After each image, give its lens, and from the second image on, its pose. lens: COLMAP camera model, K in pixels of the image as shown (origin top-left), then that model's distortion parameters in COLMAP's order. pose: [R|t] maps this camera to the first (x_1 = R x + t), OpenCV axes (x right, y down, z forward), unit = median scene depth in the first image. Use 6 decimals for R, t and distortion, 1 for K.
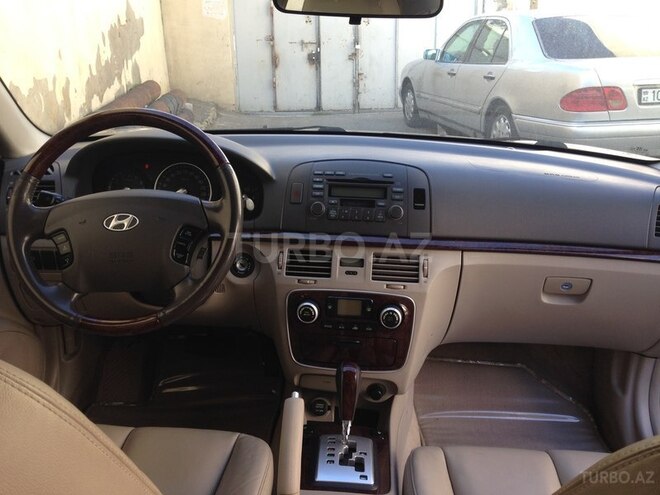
lens RADIAL K [[625.2, 0, 335.5], [0, 625.2, 250.2], [0, 0, 1]] dist [0.100260, 0.000000]
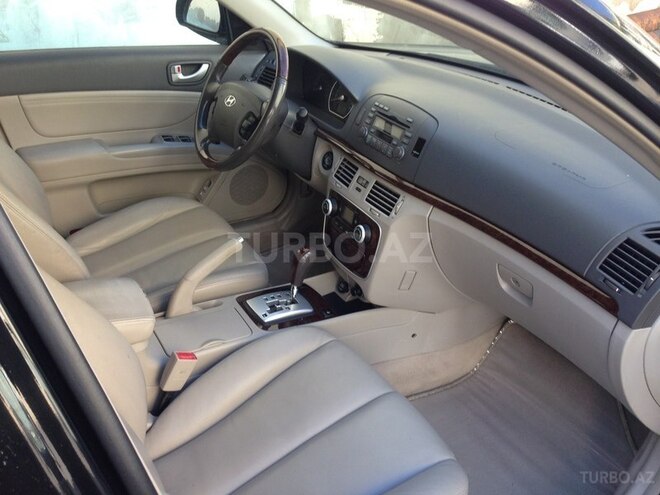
lens RADIAL K [[625.2, 0, 328.6], [0, 625.2, 249.1], [0, 0, 1]] dist [0.100260, 0.000000]
pose [[0.546467, 0.394325, -0.738838, 0.949707], [-0.289960, 0.916735, 0.274808, -0.177879], [0.785682, 0.064060, 0.615304, 0.201883]]
